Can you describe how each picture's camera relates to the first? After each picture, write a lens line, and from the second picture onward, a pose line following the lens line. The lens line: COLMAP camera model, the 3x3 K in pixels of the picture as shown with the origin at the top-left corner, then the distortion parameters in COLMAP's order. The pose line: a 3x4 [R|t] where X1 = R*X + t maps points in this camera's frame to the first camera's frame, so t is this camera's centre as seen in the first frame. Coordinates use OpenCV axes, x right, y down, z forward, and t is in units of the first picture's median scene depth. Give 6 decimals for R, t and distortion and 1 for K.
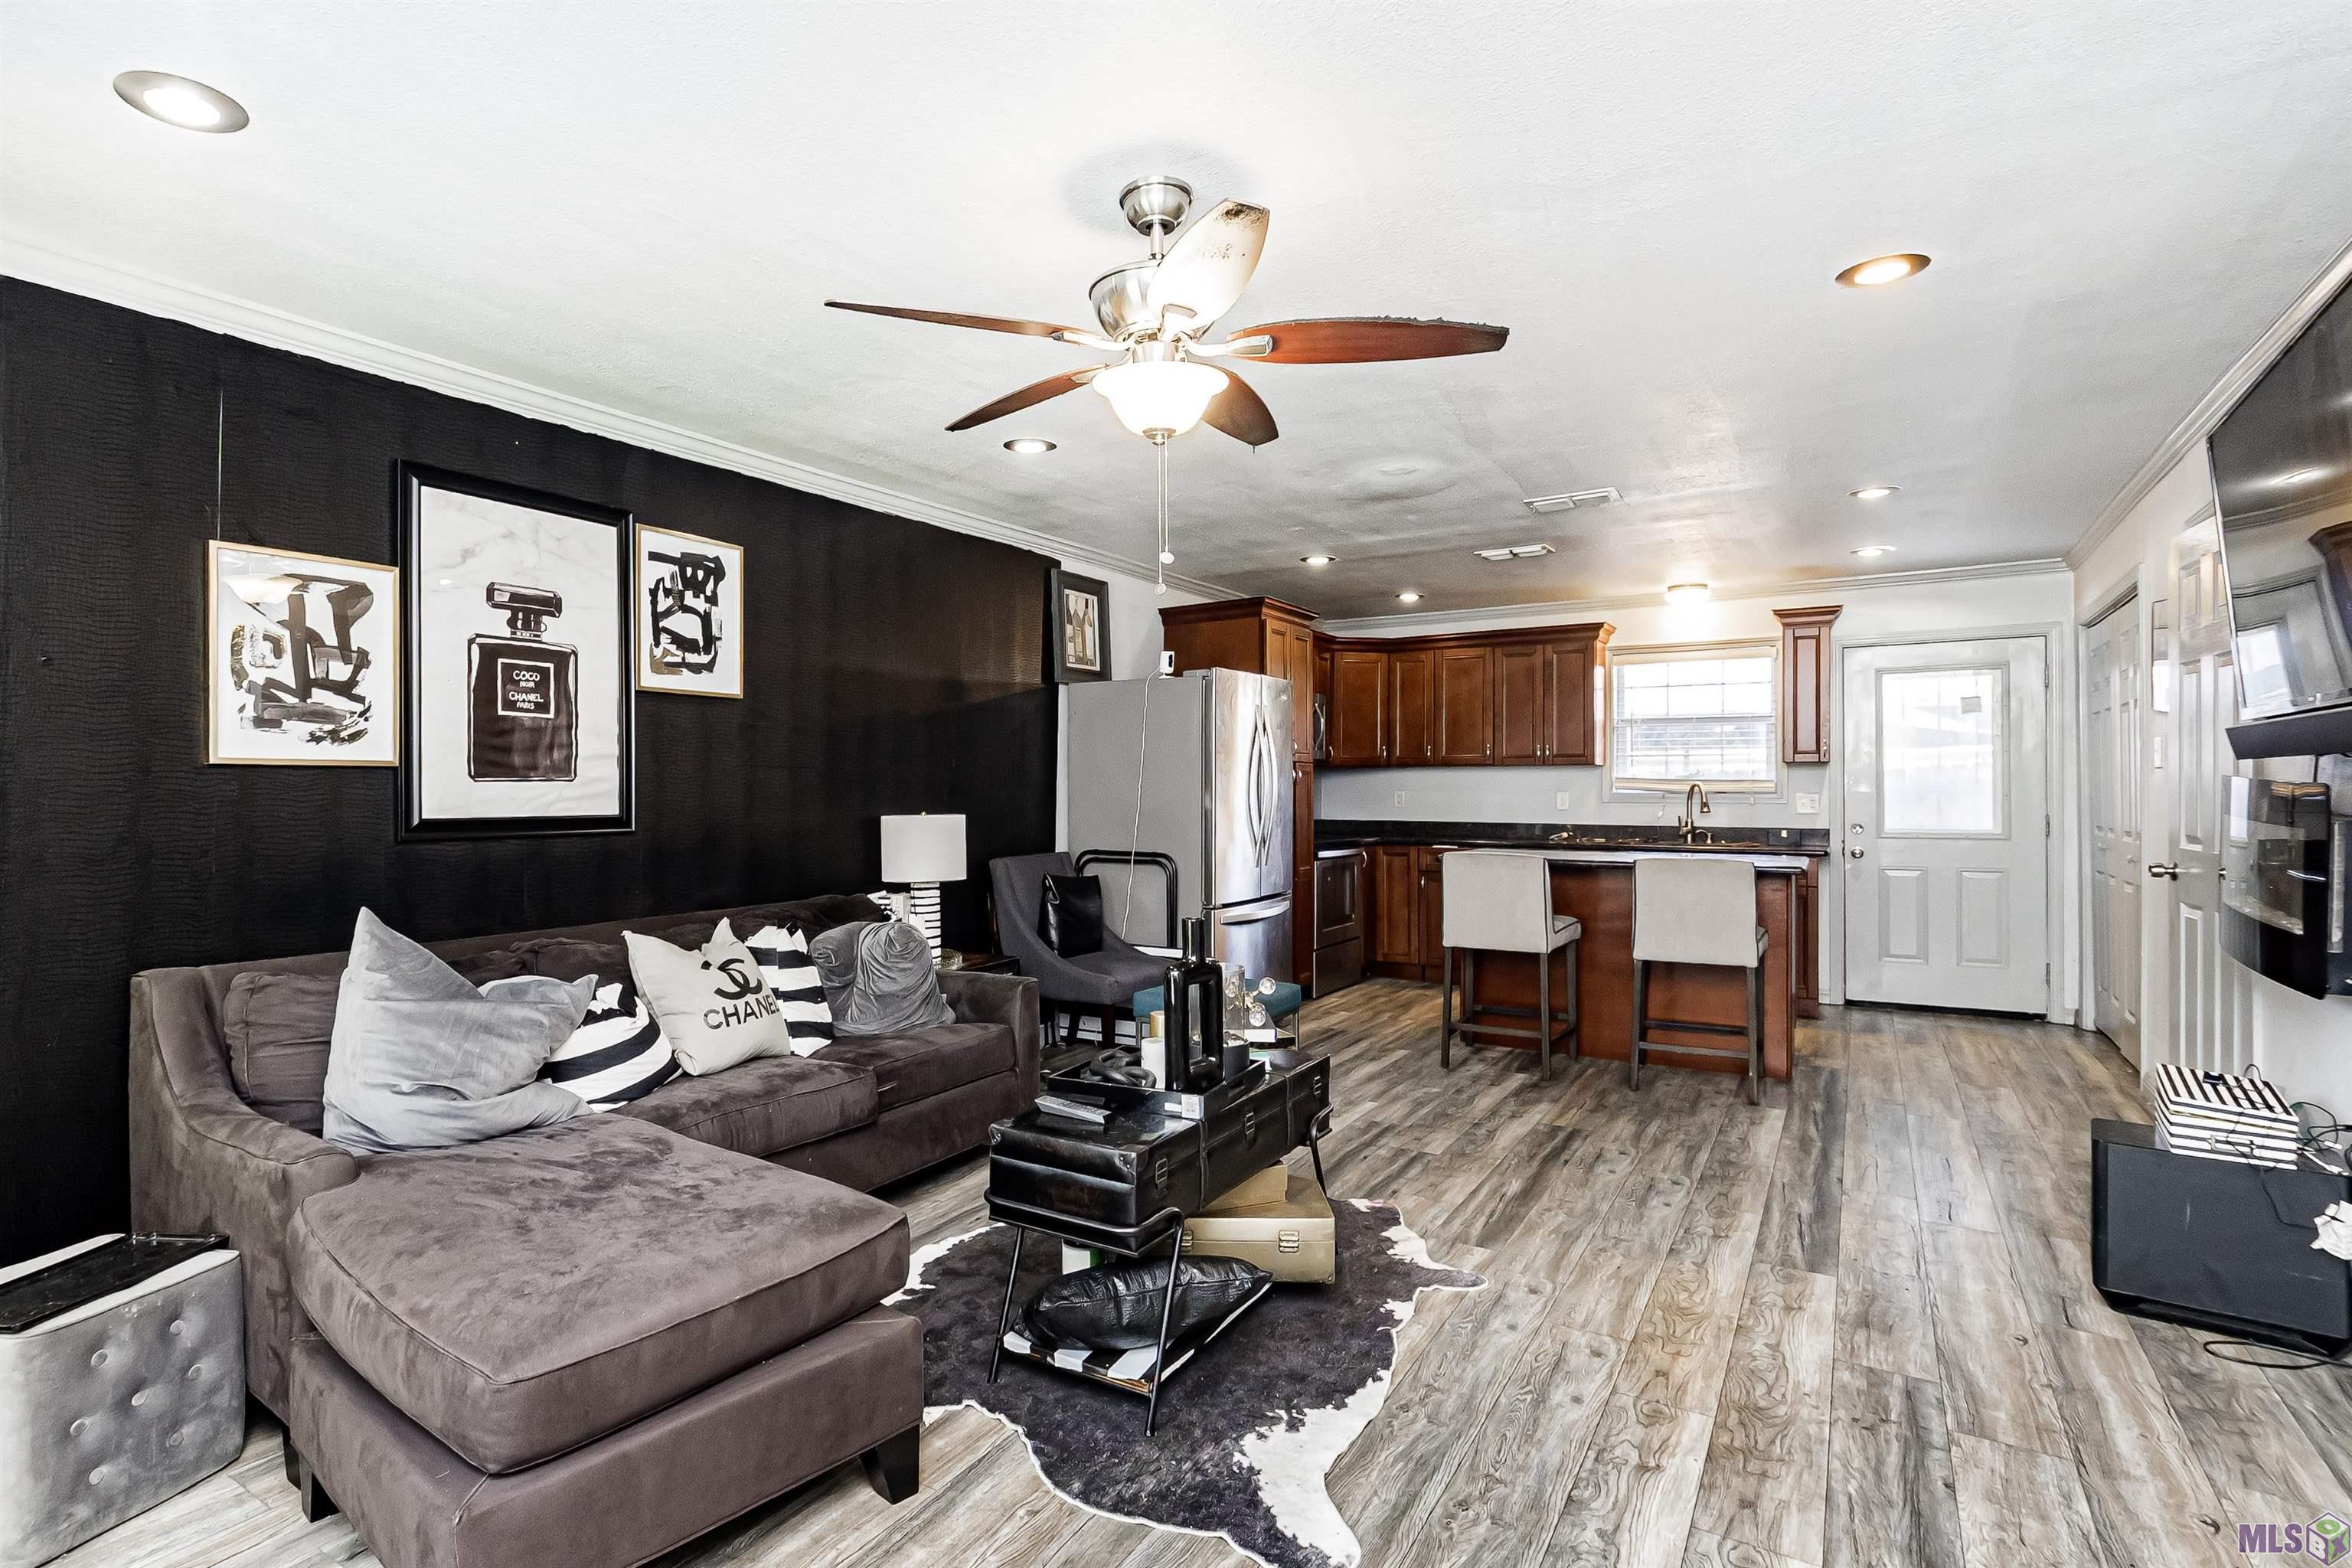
lens RADIAL K [[1092.9, 0, 1173.2], [0, 1092.9, 786.1], [0, 0, 1]] dist [-0.003125, -0.000129]
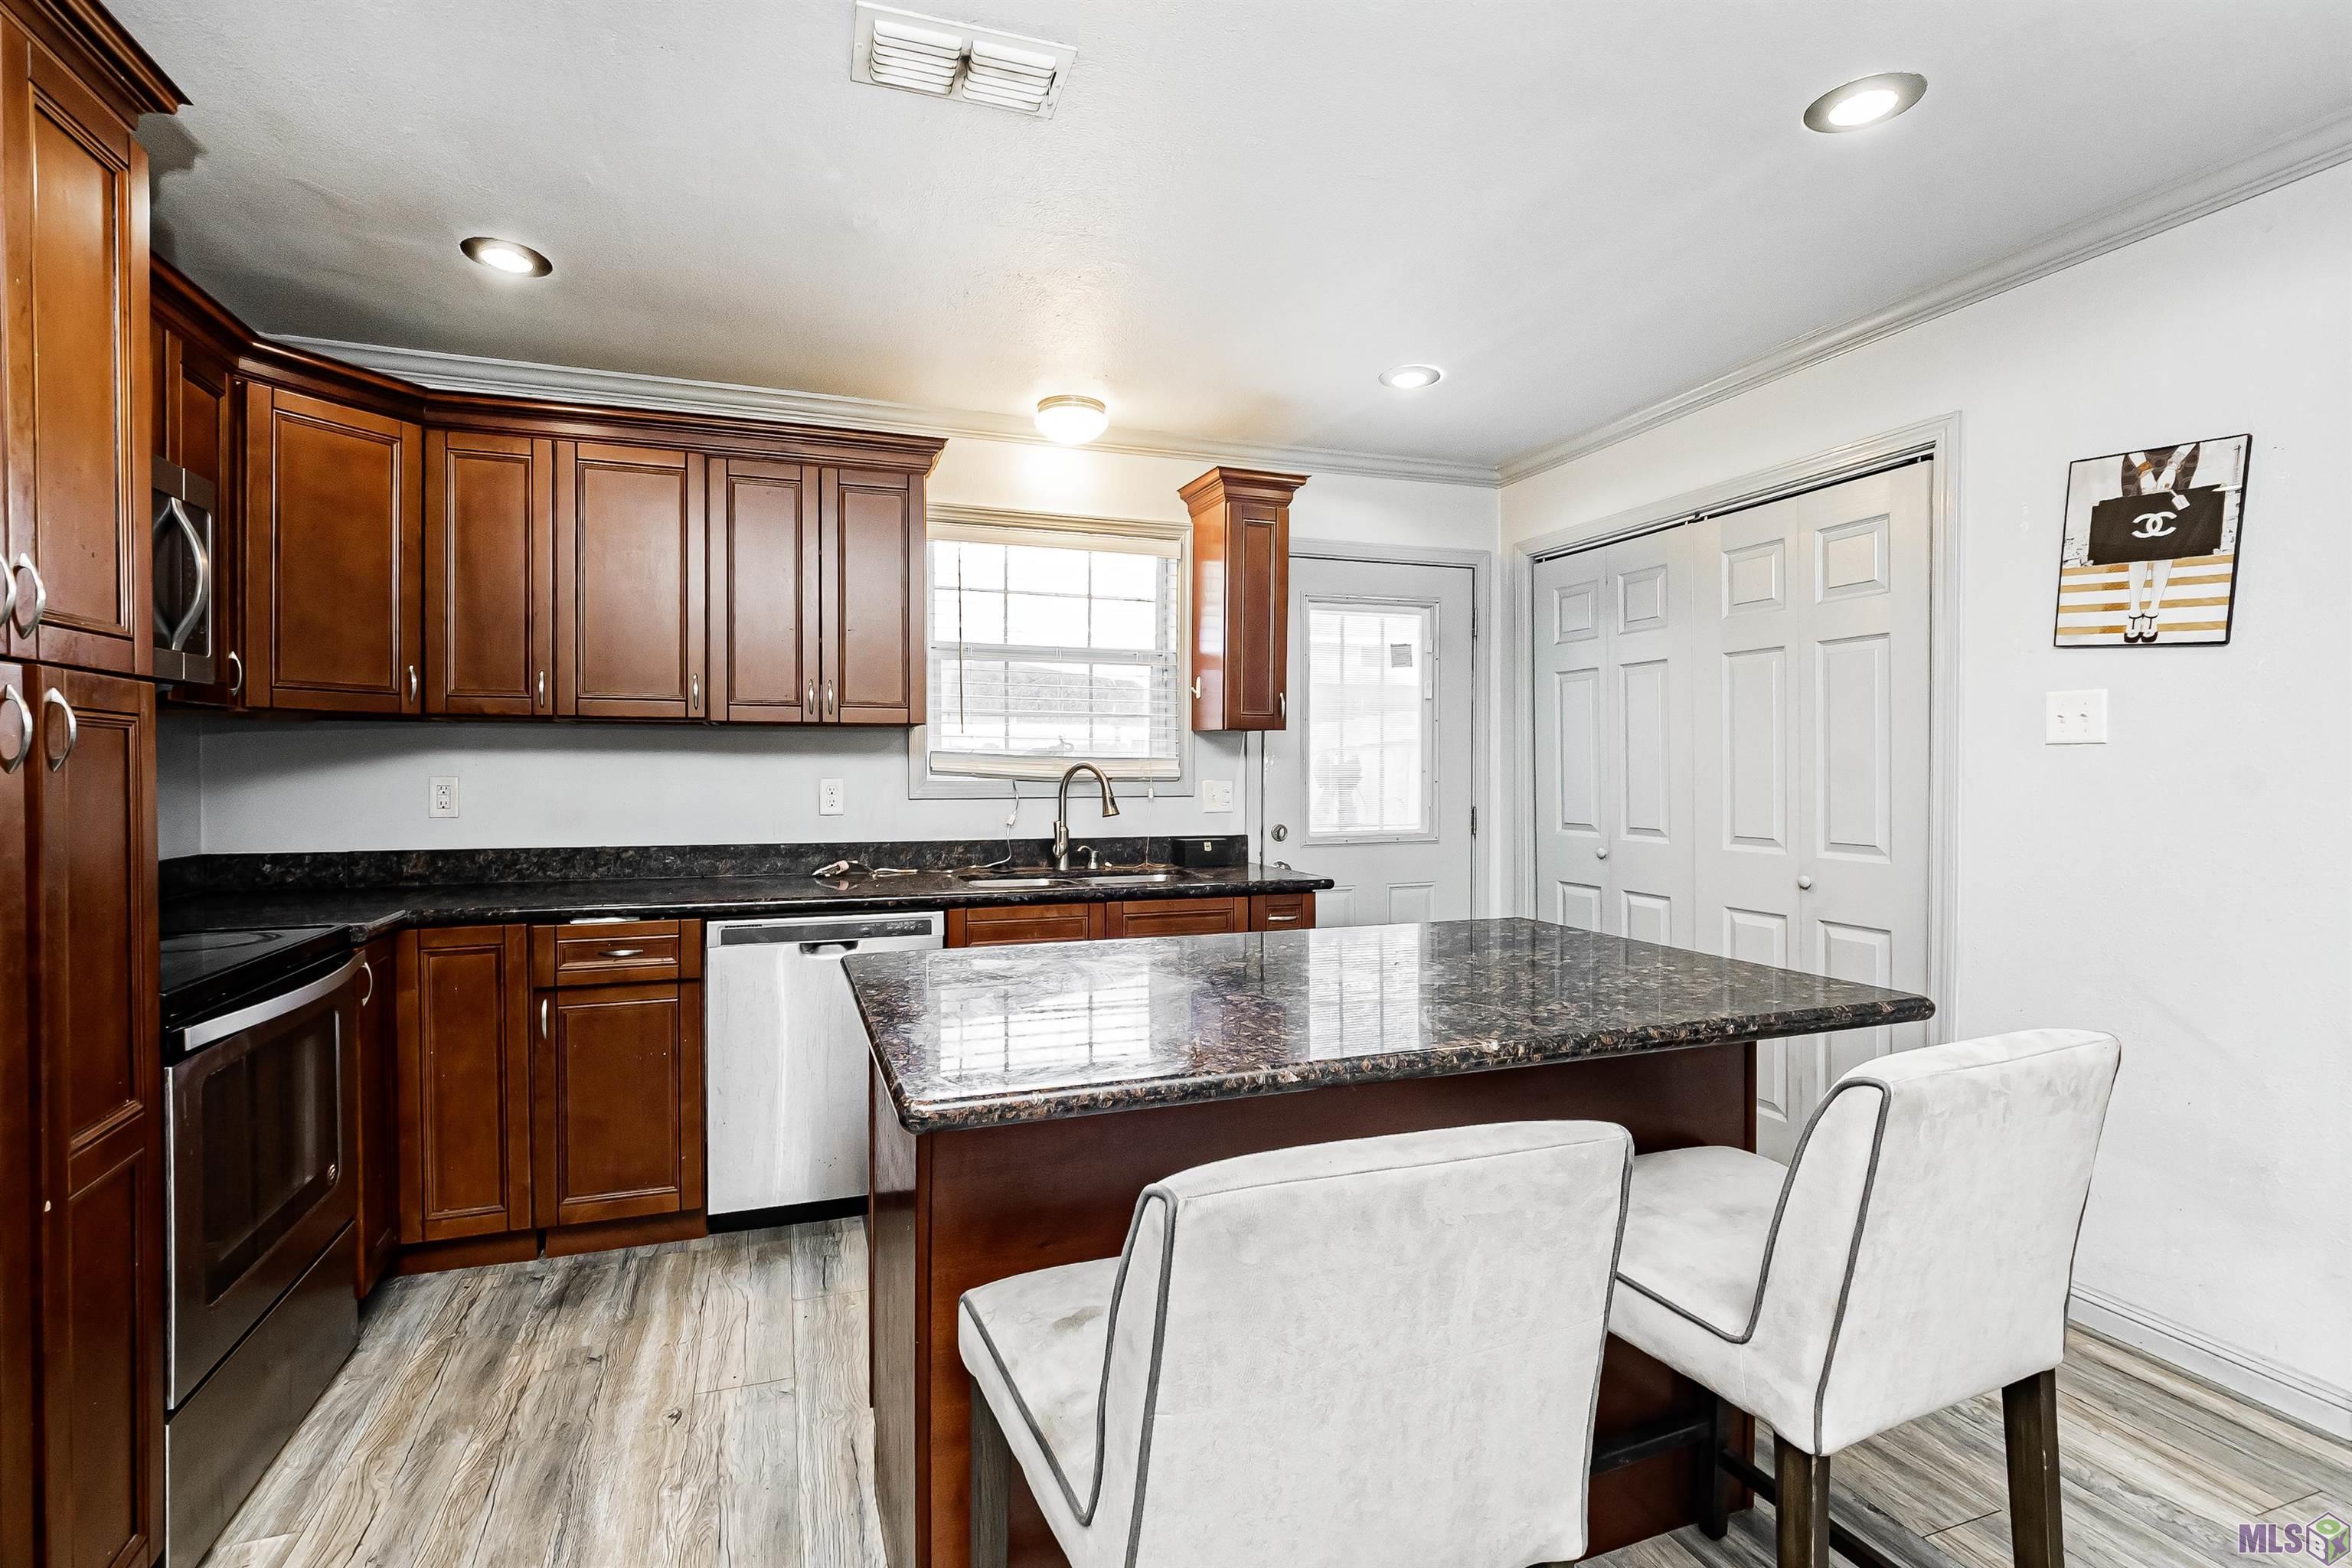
lens RADIAL K [[1092.9, 0, 1174.3], [0, 1092.9, 781.9], [0, 0, 1]] dist [-0.003125, -0.000129]
pose [[0.652344, -0.010180, 0.757855, 0.081664], [0.001155, 0.999922, 0.012437, 0.000121], [-0.757922, -0.007238, 0.652305, 0.583166]]
